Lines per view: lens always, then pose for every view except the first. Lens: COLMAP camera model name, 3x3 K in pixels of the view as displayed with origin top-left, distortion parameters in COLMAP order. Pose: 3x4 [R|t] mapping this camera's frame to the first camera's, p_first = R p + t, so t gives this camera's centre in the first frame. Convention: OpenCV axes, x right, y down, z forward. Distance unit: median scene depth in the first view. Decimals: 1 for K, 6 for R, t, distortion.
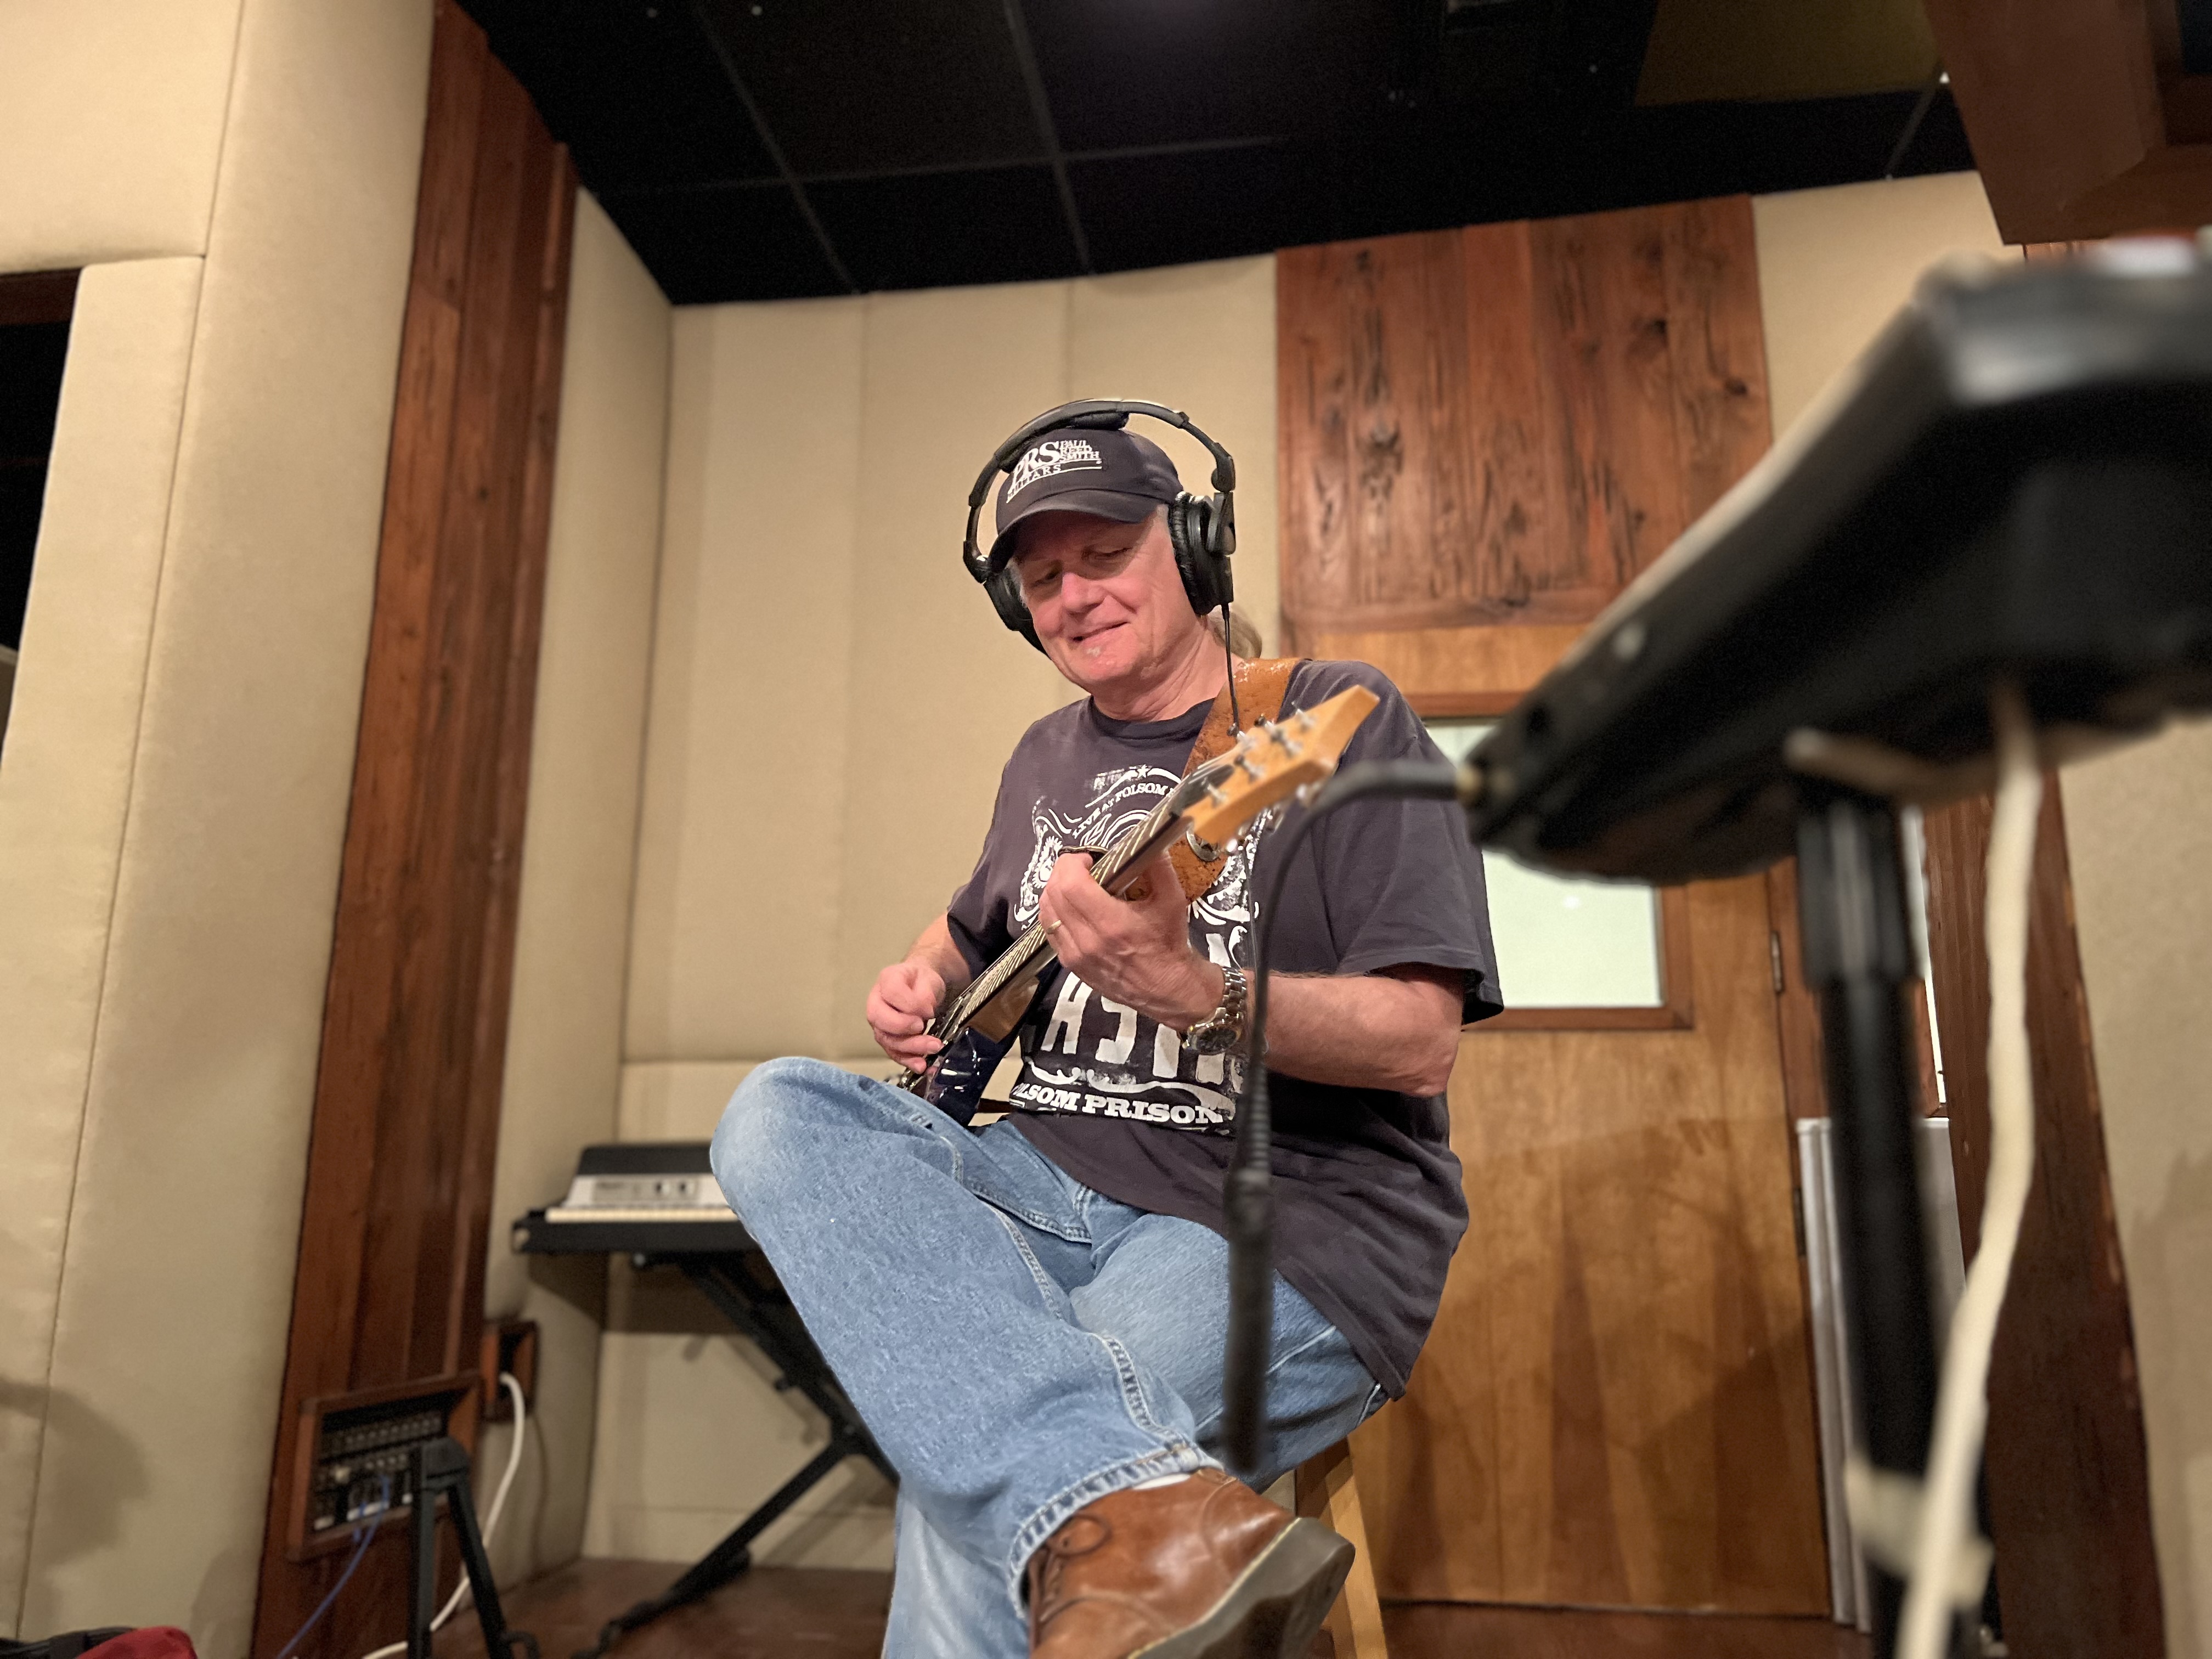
lens RADIAL K [[1705.4, 0, 1106.0], [0, 1705.4, 829.5], [0, 0, 1]] dist [0.026462, -0.004699]
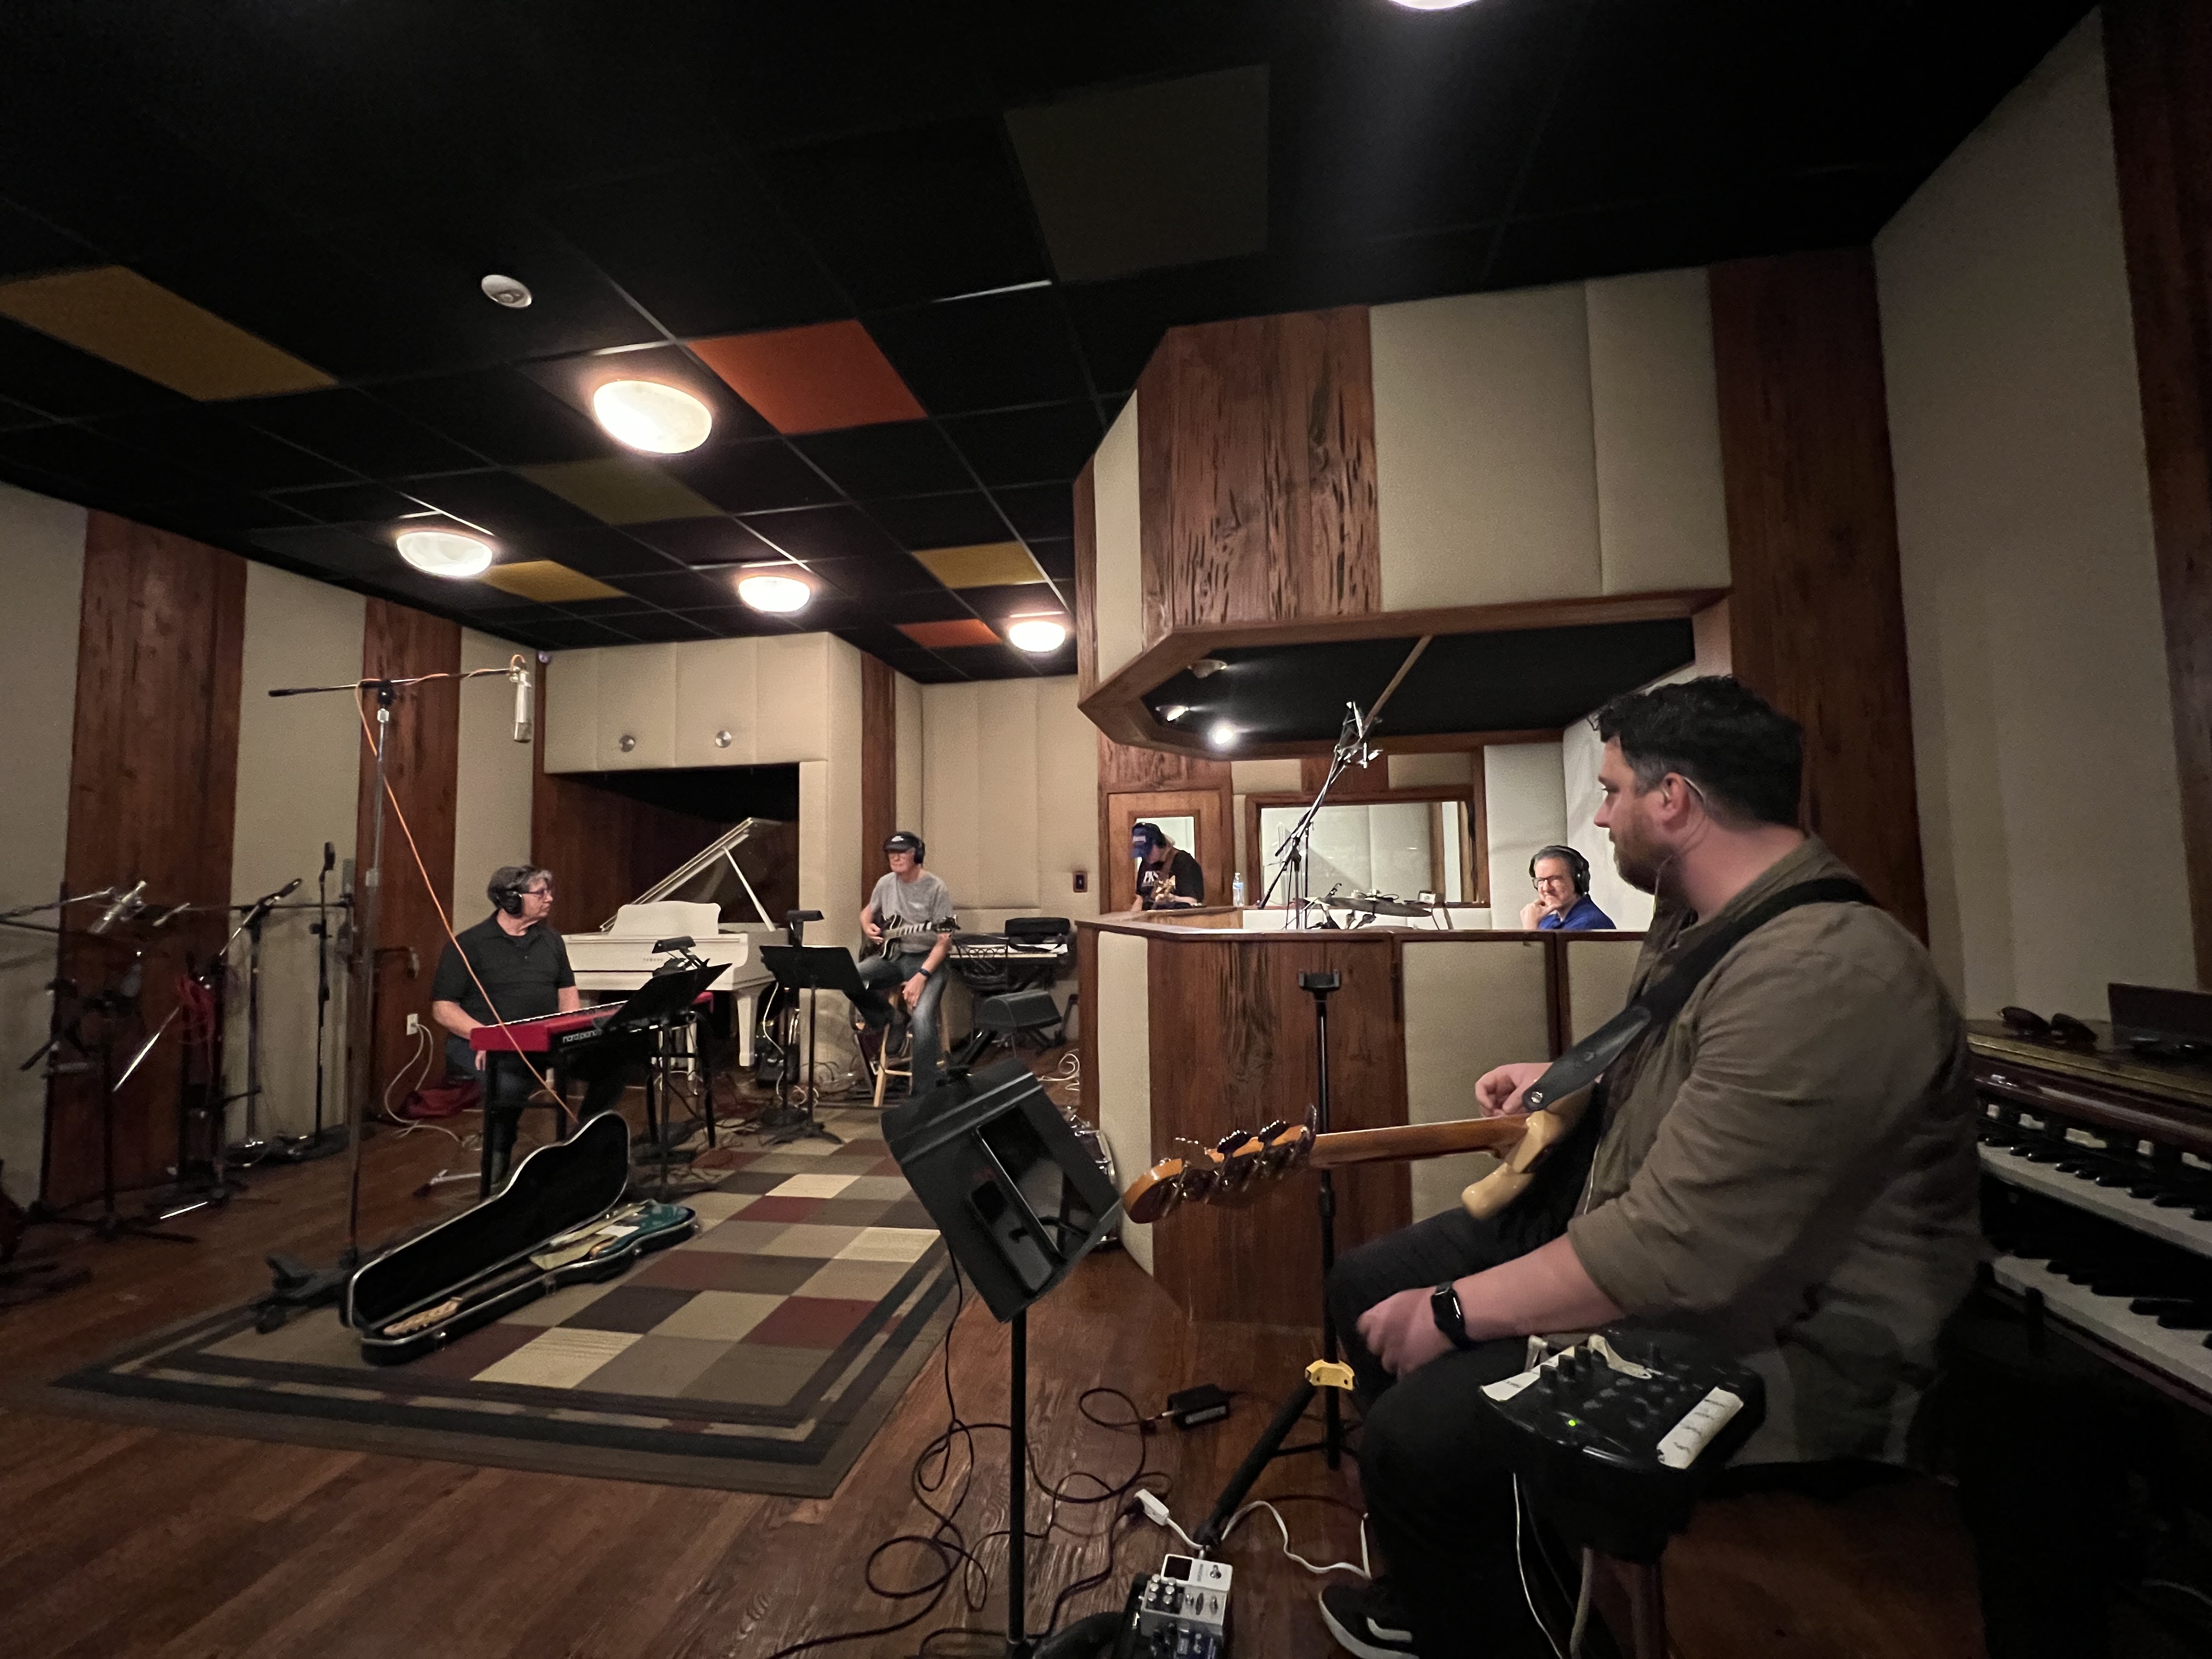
lens RADIAL K [[889.2, 0, 1111.5], [0, 889.2, 813.4], [0, 0, 1]] dist [0.000663, 0.000031]
pose [[0.999733, -0.019043, -0.013087, 0.169299], [0.021076, 0.983682, 0.178677, -0.436875], [0.009471, -0.178905, 0.983821, -0.925337]]
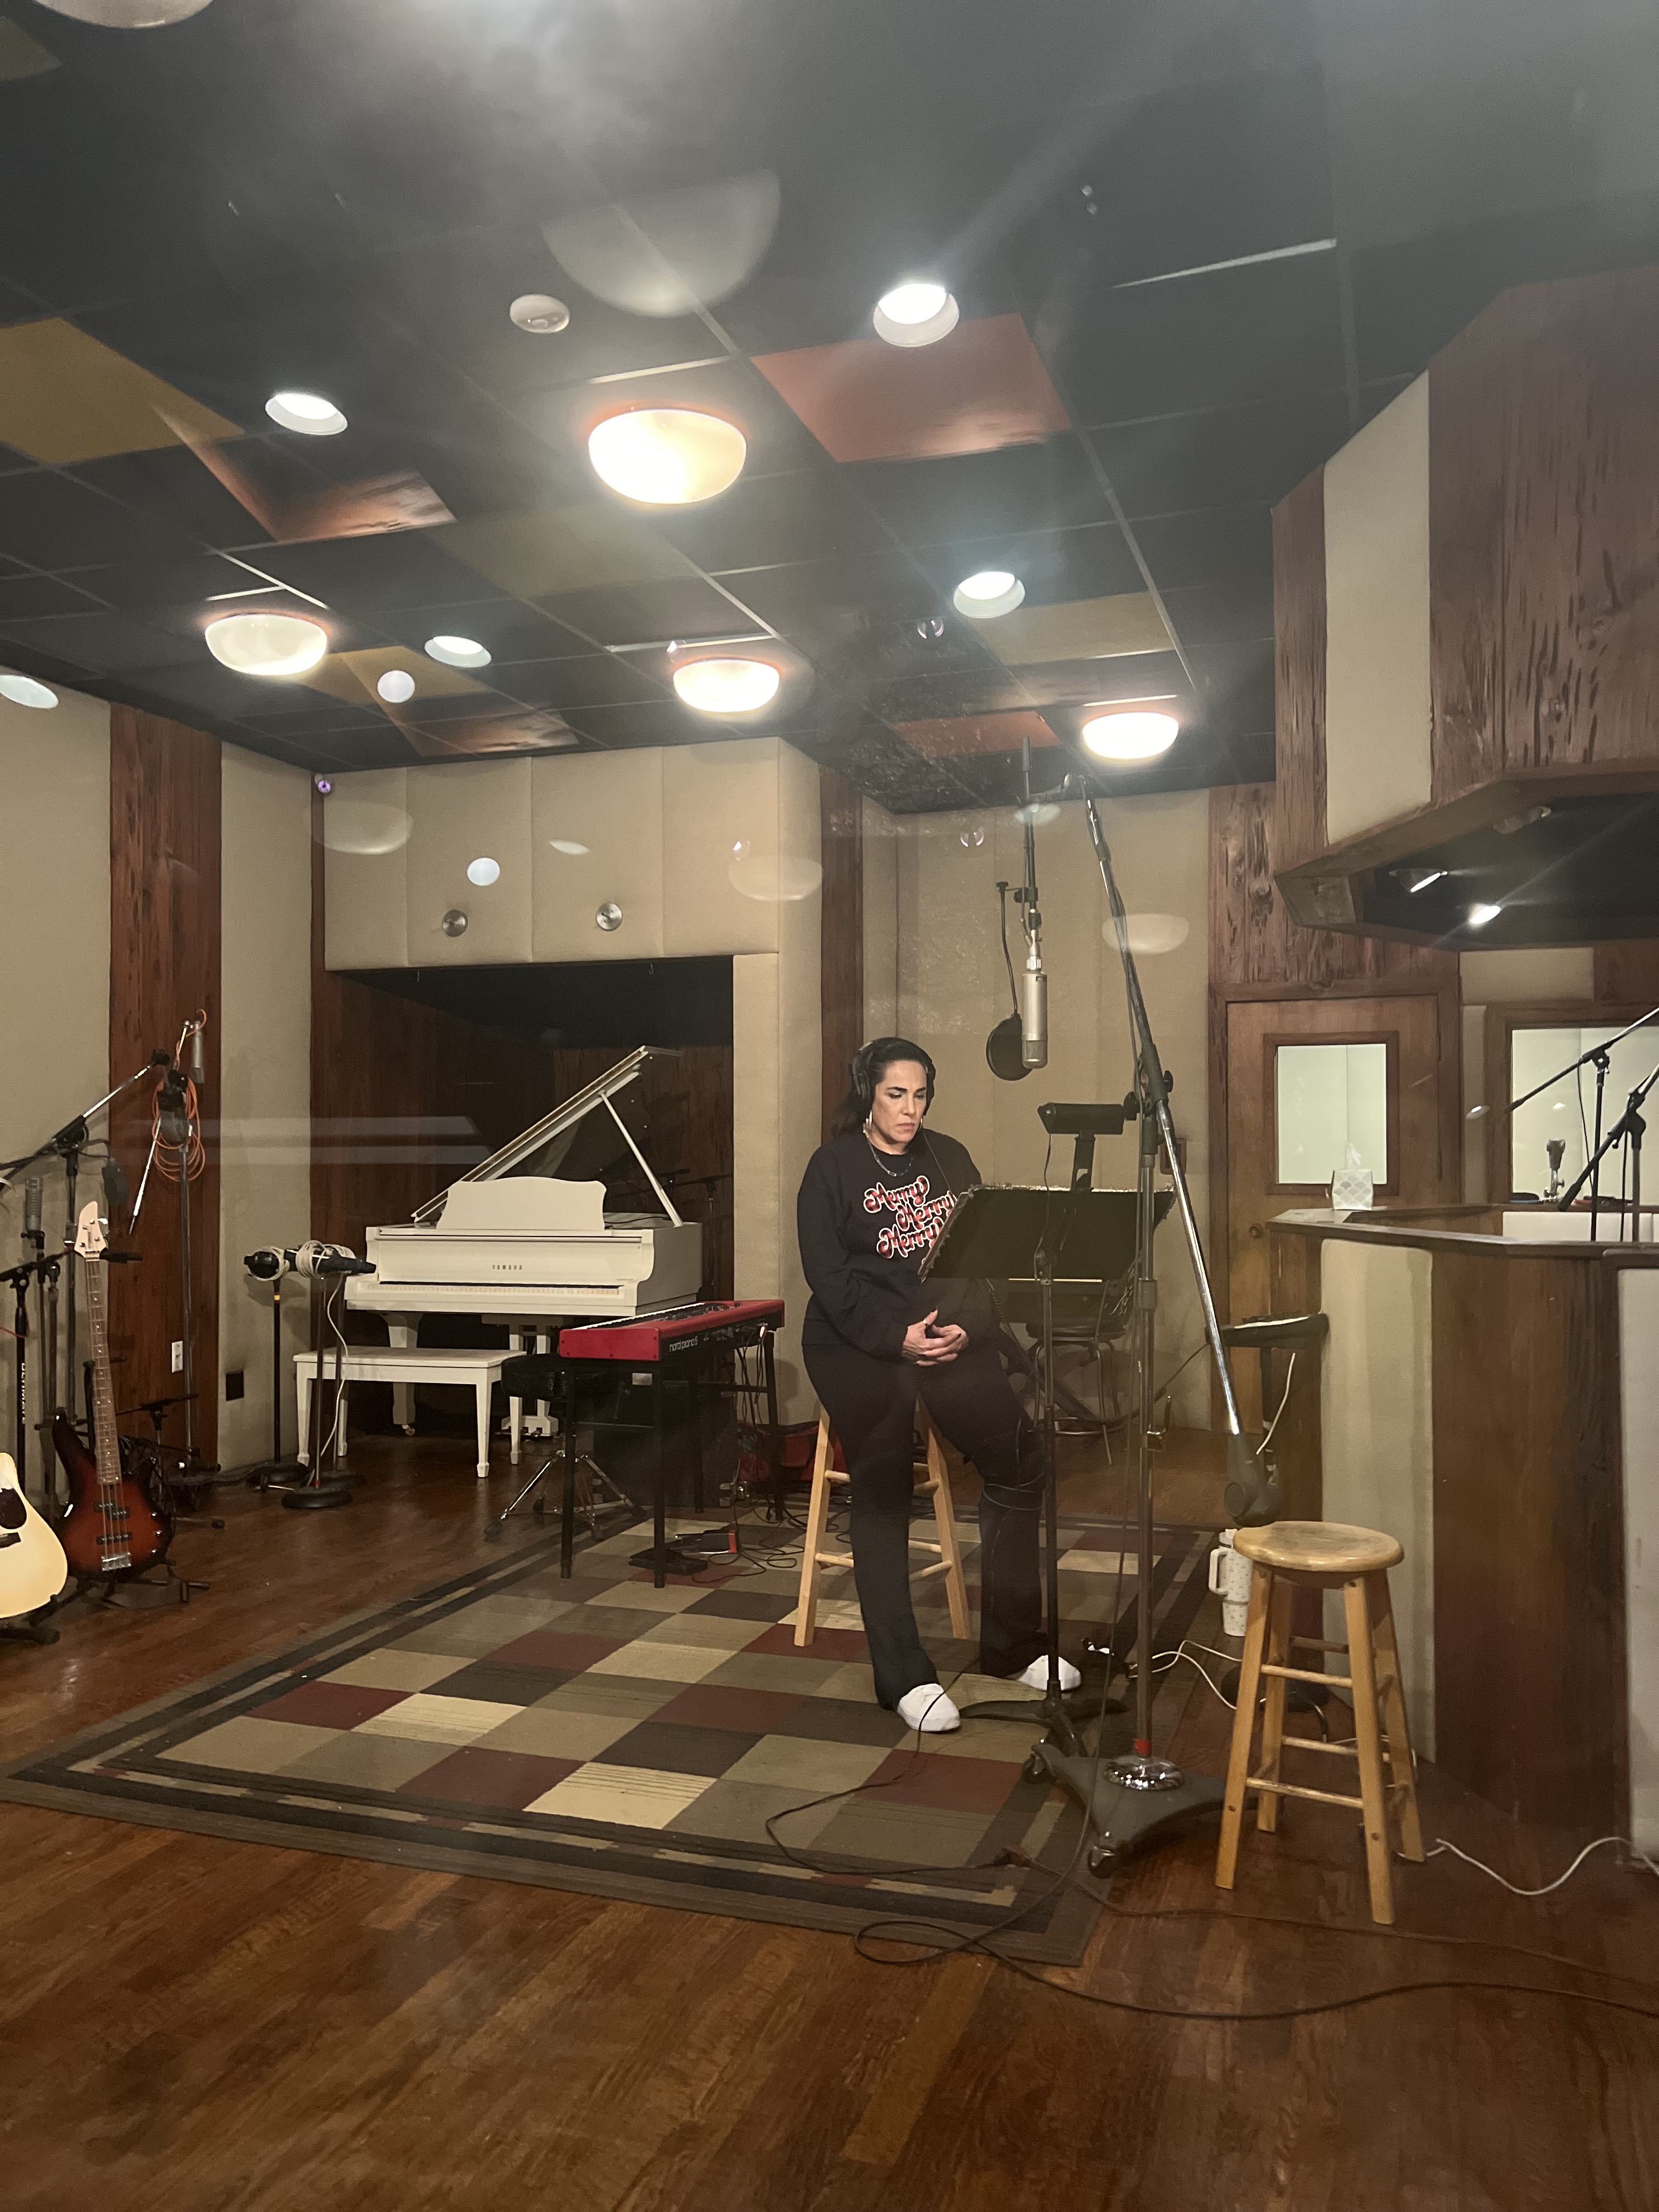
lens RADIAL K [[1705.4, 0, 829.5], [0, 1705.4, 1106.0], [0, 0, 1]] dist [0.026462, -0.004699]
pose [[0.985397, -0.006541, -0.170148, 0.002063], [0.044944, 0.973815, 0.222854, -0.506619], [0.164235, -0.227247, 0.959888, -1.167908]]
